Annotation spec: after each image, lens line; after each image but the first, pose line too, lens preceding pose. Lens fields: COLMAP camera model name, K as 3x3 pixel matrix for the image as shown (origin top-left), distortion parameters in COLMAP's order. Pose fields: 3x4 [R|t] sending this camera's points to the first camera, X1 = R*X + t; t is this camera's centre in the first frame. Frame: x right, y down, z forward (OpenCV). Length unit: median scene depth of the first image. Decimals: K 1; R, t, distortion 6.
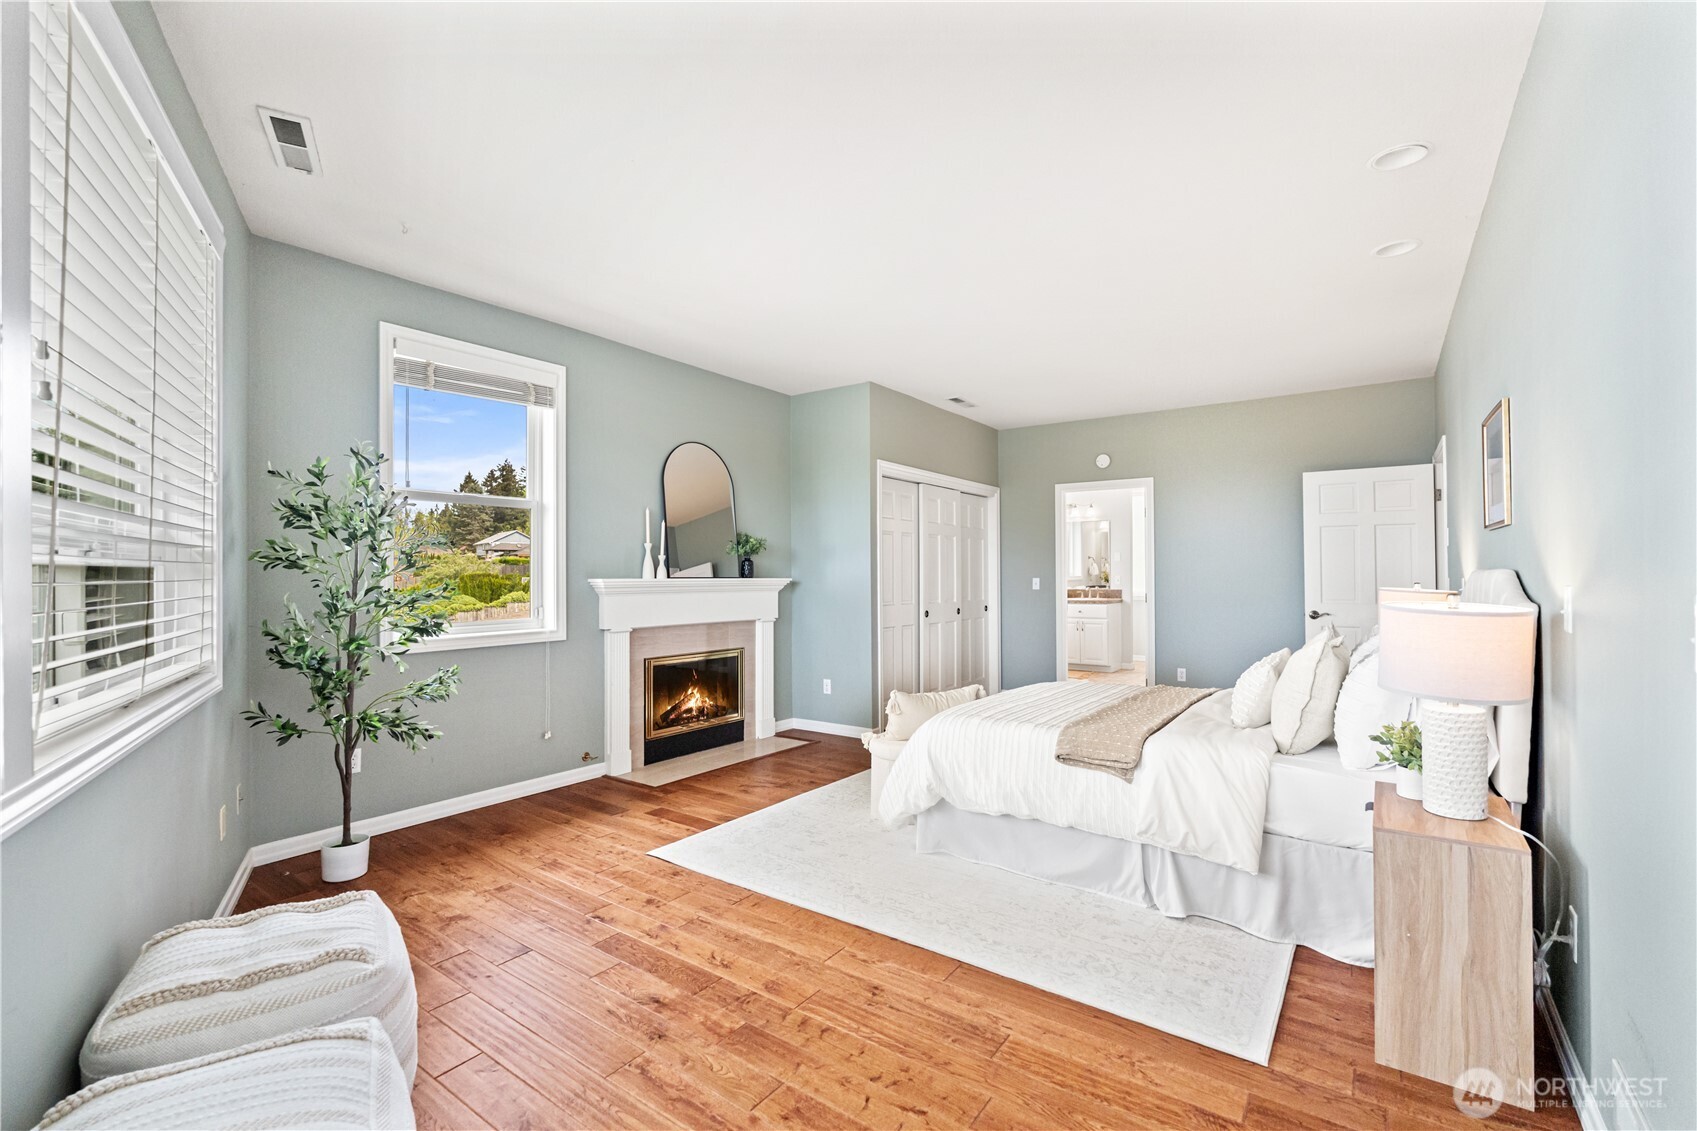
lens RADIAL K [[740.0, 0, 848.5], [0, 740.0, 565.5], [0, 0, 1]] dist [-0.001505, 0.000123]
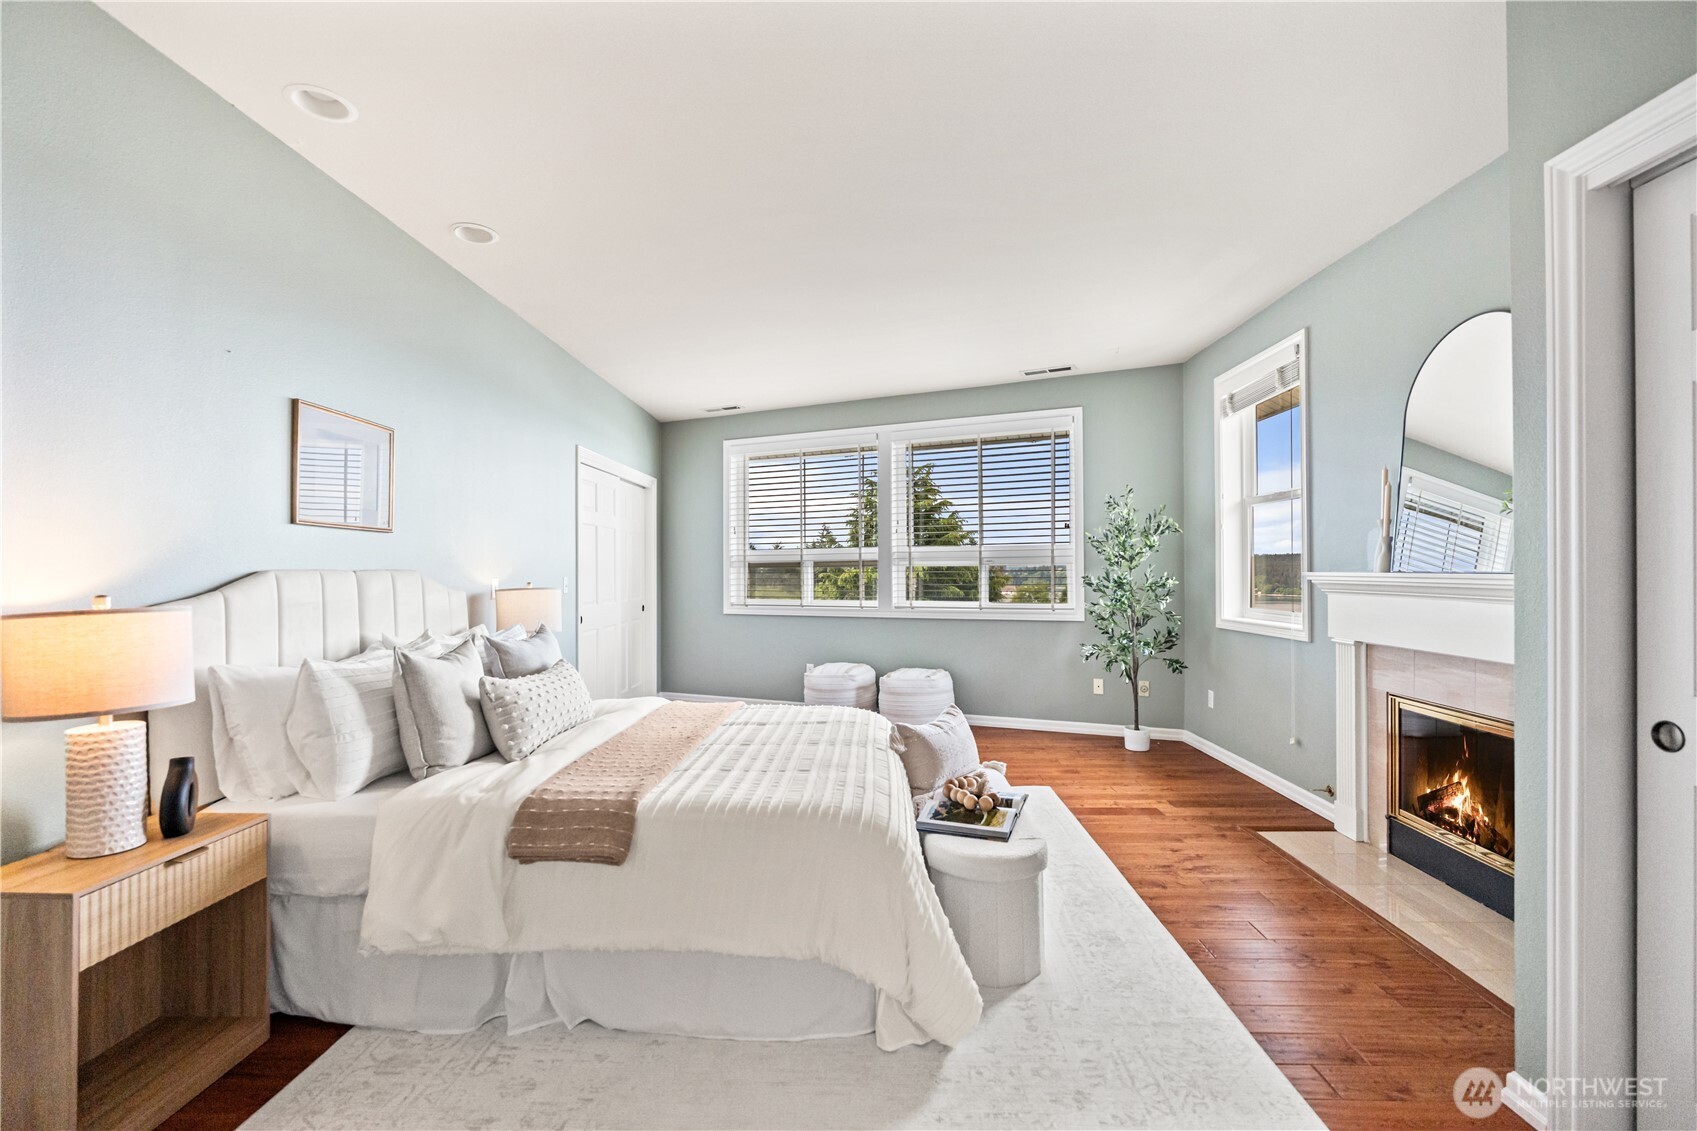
lens RADIAL K [[740.9, 0, 854.4], [0, 740.9, 568.8], [0, 0, 1]] dist [-0.003709, 0.000359]
pose [[-0.827591, 0.008451, -0.561268, 0.459654], [0.016229, 0.999829, -0.008874, 0.012423], [0.561097, -0.016453, -0.827586, 1.197880]]
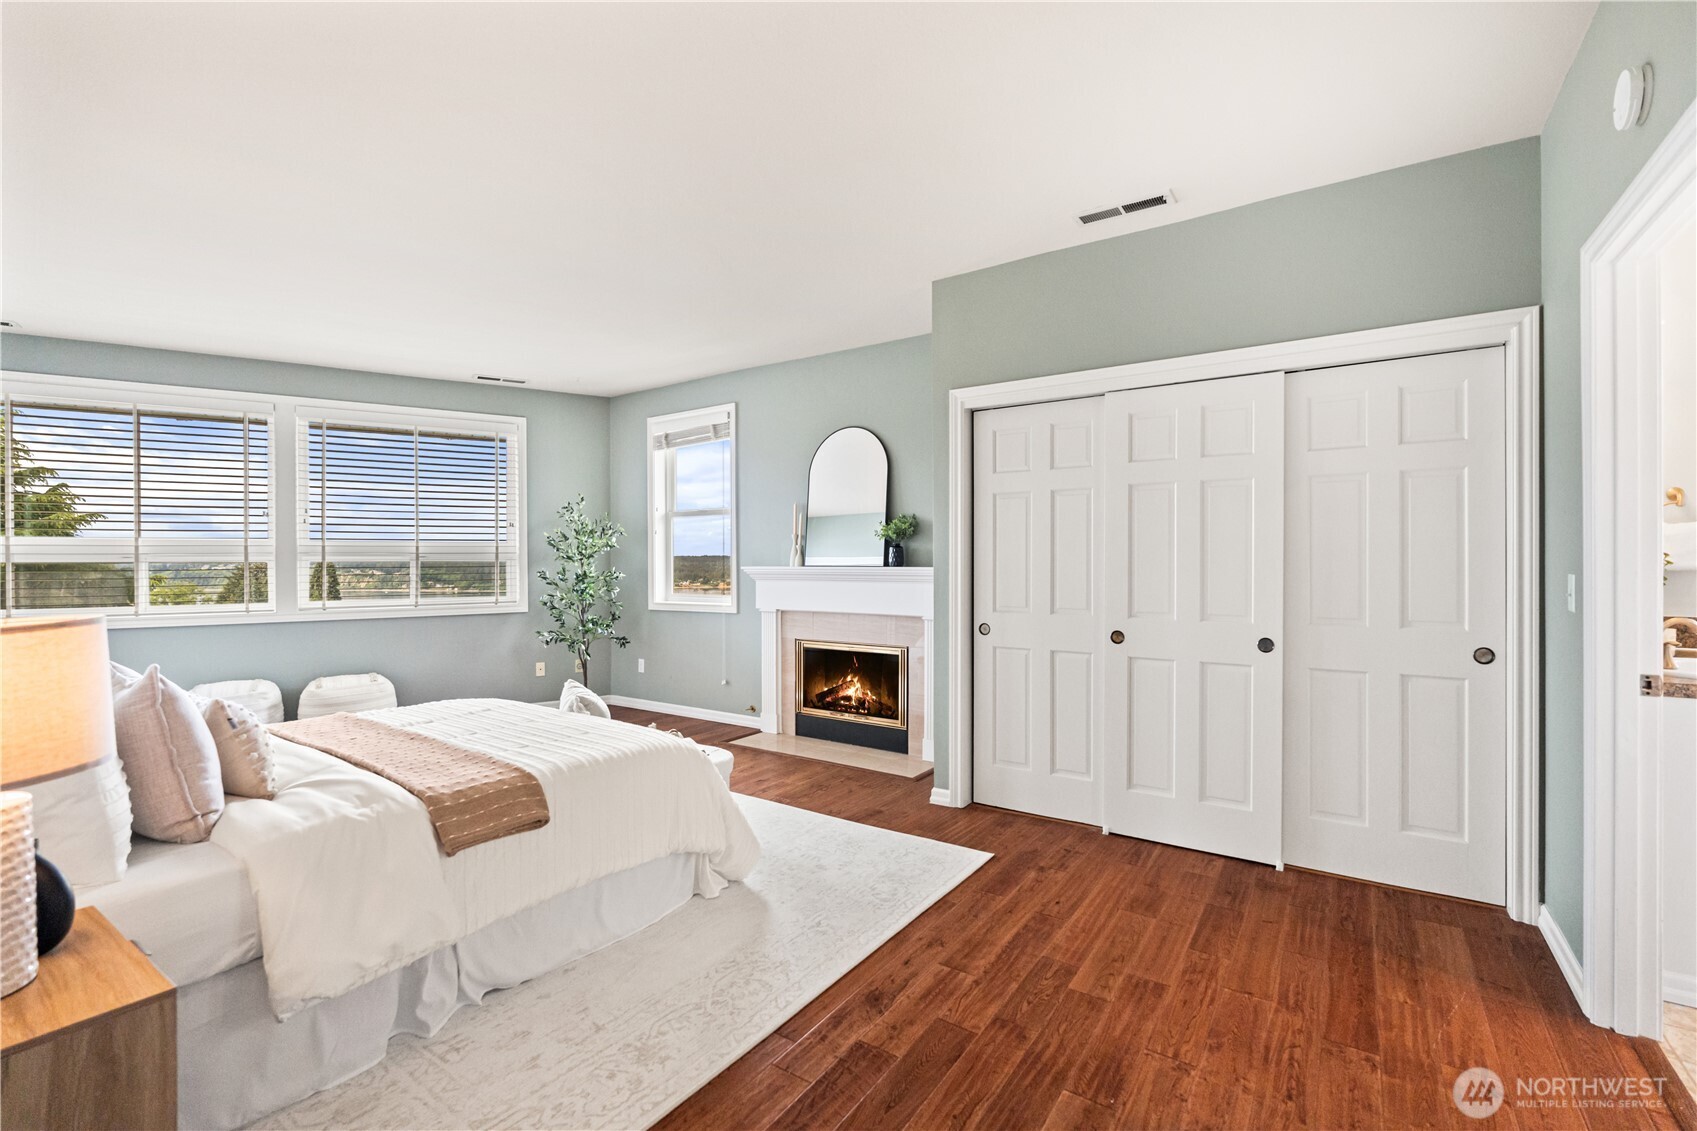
lens RADIAL K [[740.0, 0, 848.5], [0, 740.0, 565.5], [0, 0, 1]] dist [-0.001505, 0.000123]
pose [[0.024278, 0.009136, -0.999664, 0.778803], [0.017261, 0.999805, 0.009556, 0.007272], [0.999556, -0.017488, 0.024115, 0.981750]]
